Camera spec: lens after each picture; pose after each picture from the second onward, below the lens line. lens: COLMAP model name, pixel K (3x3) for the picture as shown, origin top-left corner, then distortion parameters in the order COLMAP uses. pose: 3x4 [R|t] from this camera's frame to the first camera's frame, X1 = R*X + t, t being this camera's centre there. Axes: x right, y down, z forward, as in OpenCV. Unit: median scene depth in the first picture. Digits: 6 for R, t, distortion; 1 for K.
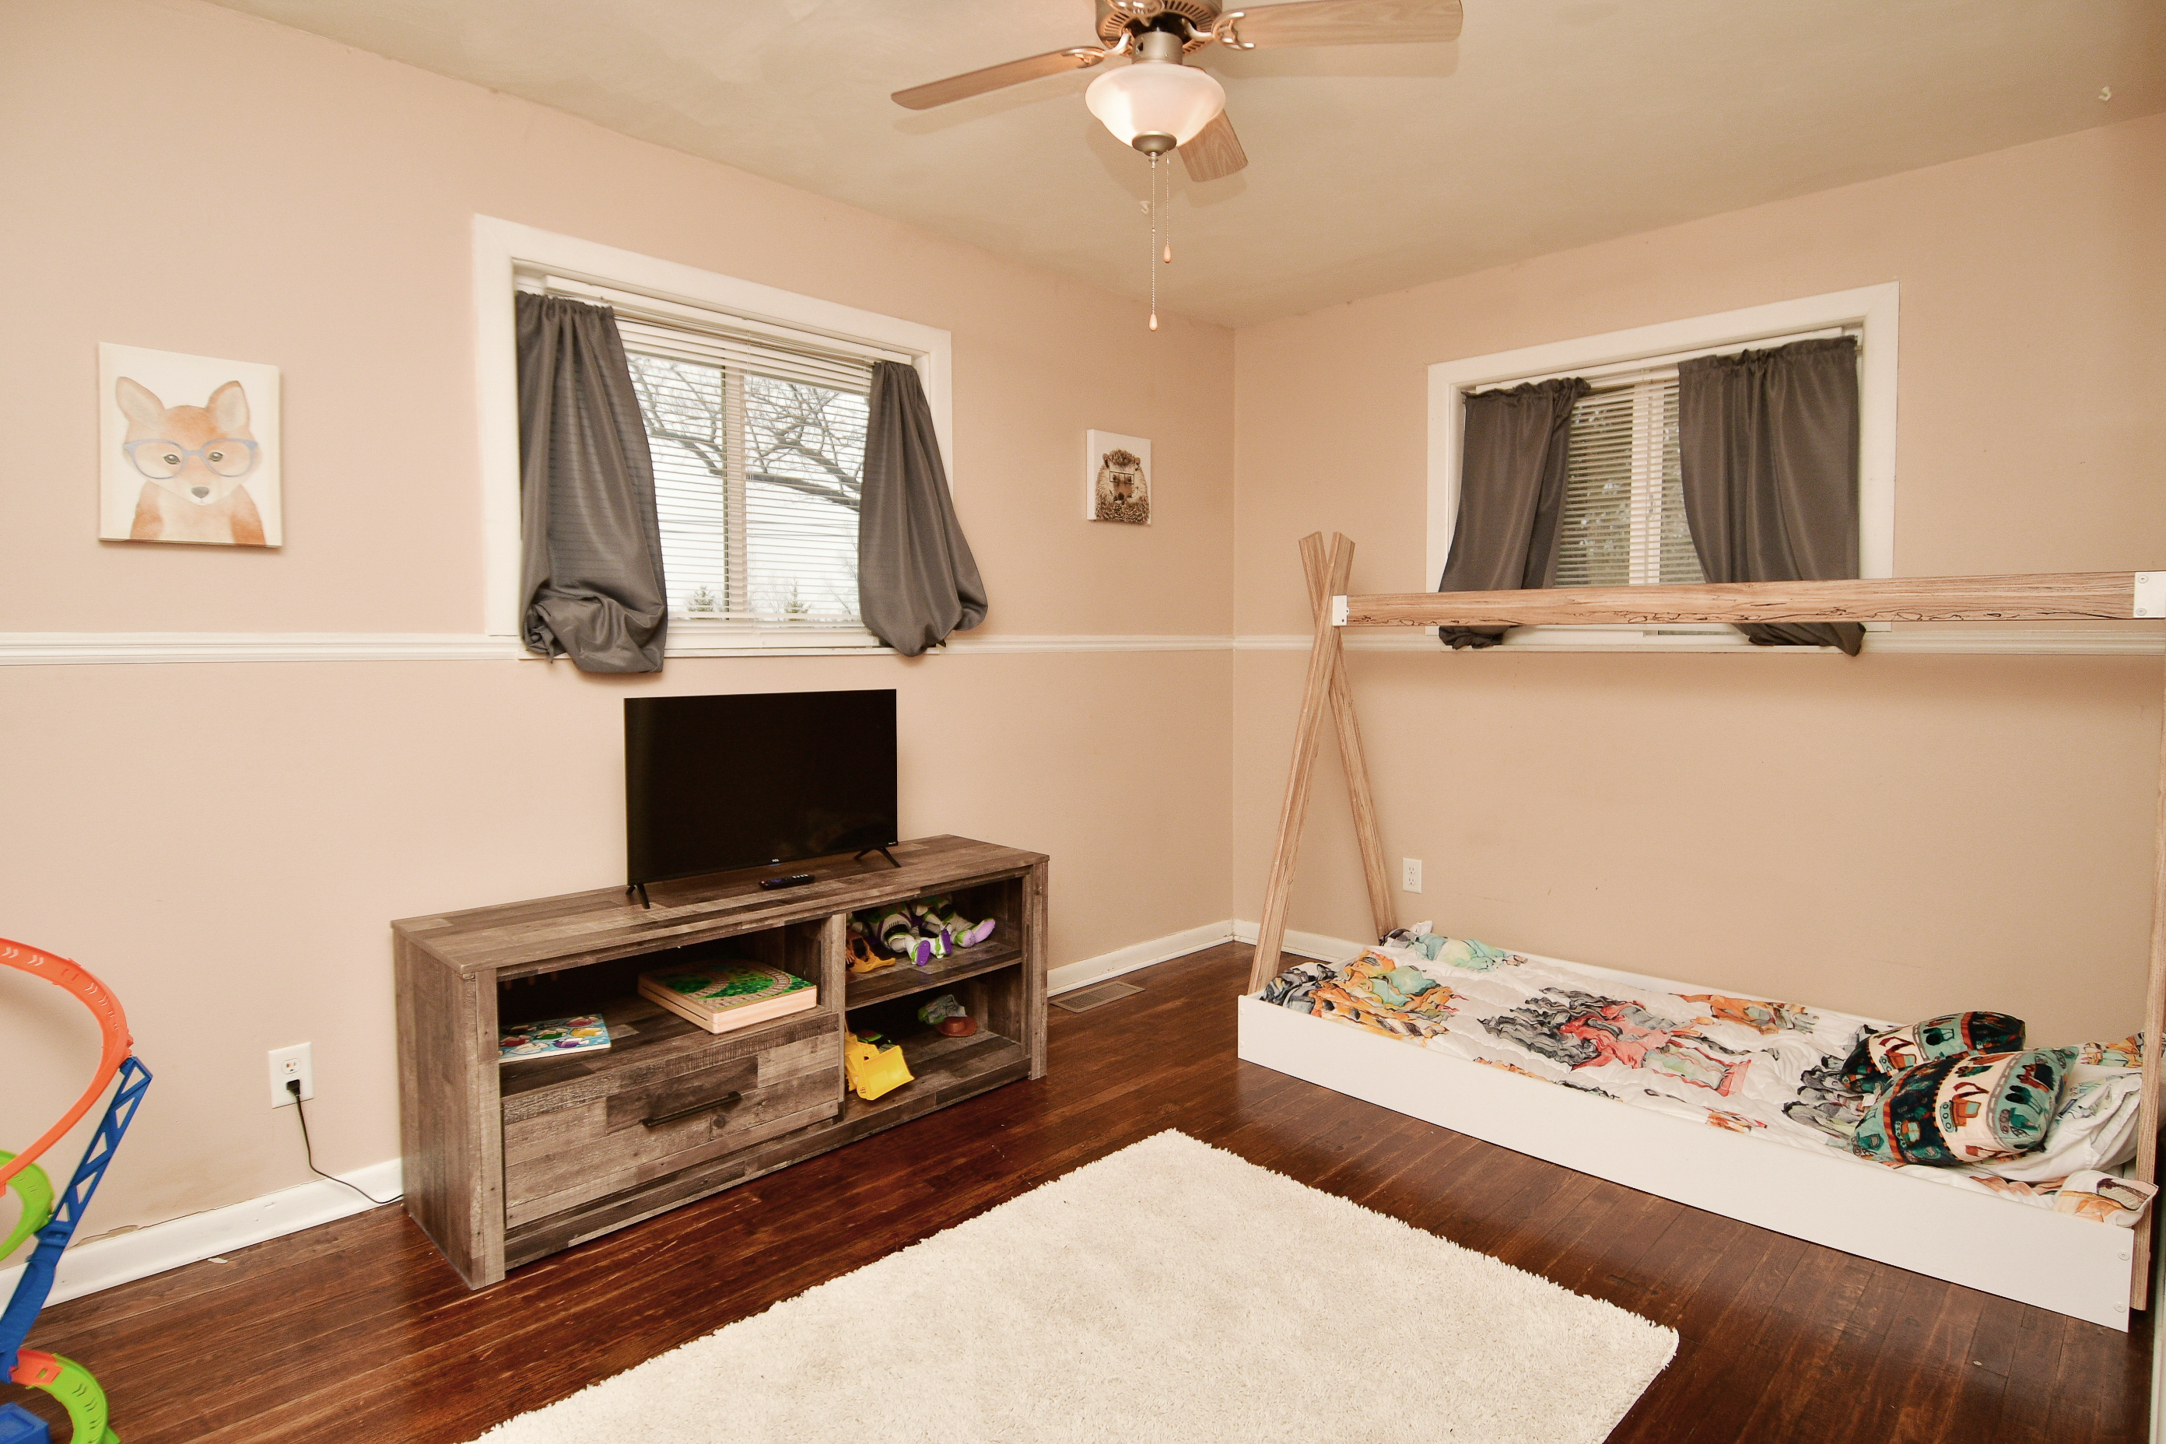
lens RADIAL K [[1147.3, 0, 1088.1], [0, 1147.3, 700.0], [0, 0, 1]] dist [0.024729, -0.032866]
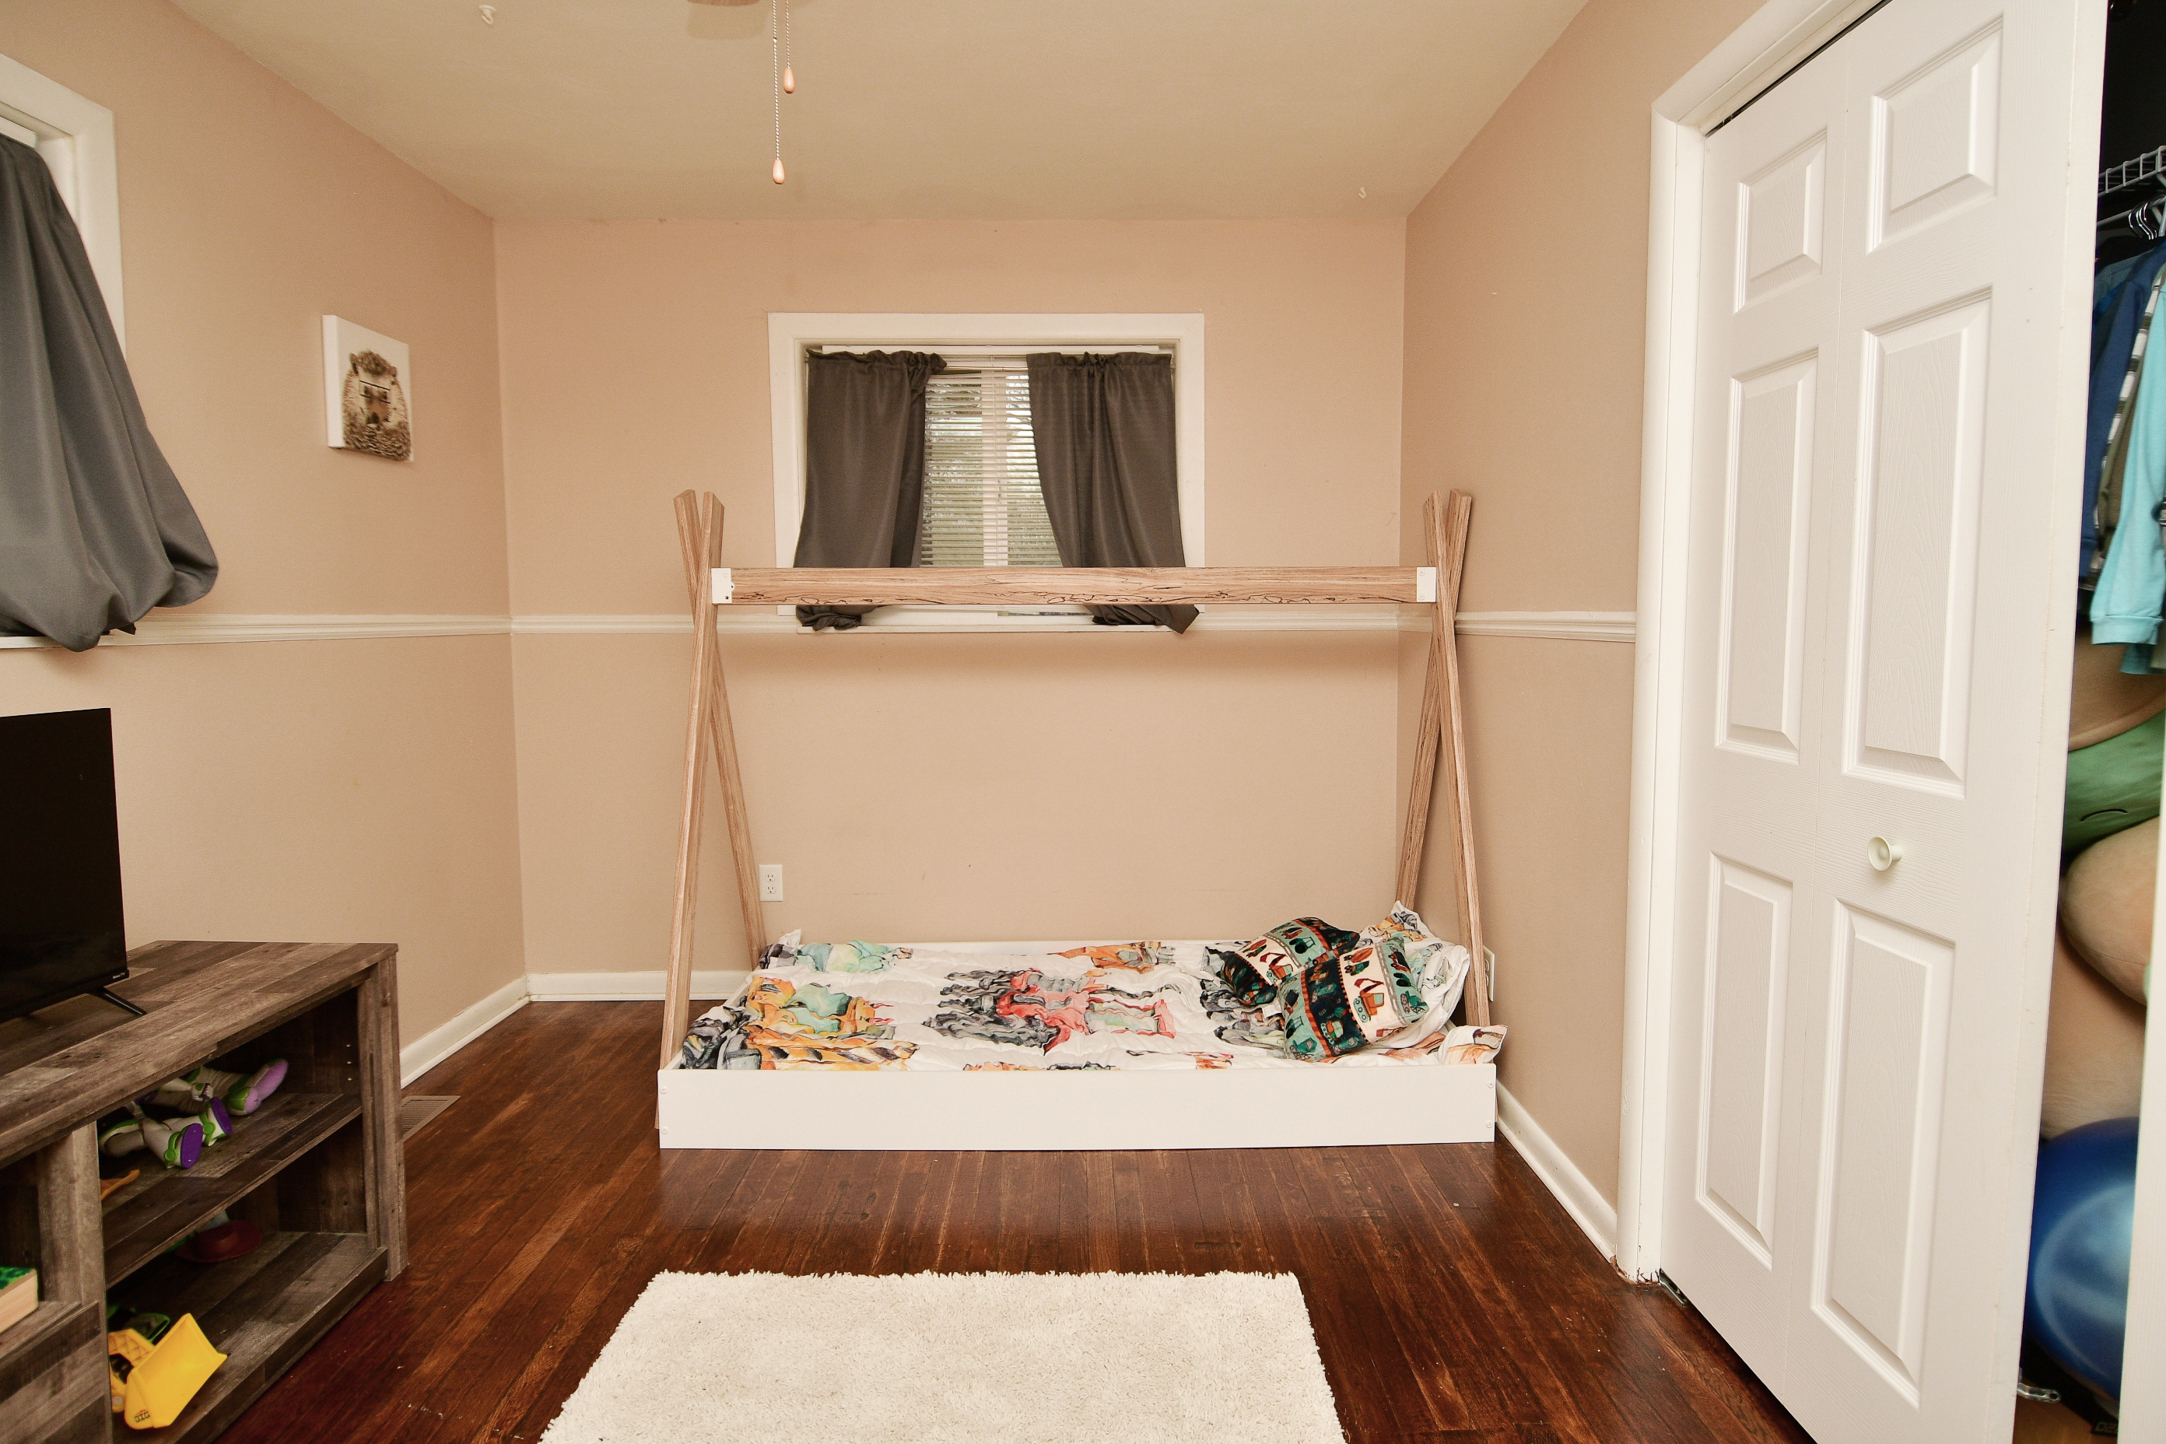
lens RADIAL K [[1147.3, 0, 1088.1], [0, 1147.3, 700.0], [0, 0, 1]] dist [0.024729, -0.032866]
pose [[0.708784, -0.050980, 0.703582, -0.215264], [0.039414, 0.998689, 0.032657, -0.012555], [-0.704324, 0.004585, 0.709864, 0.240213]]
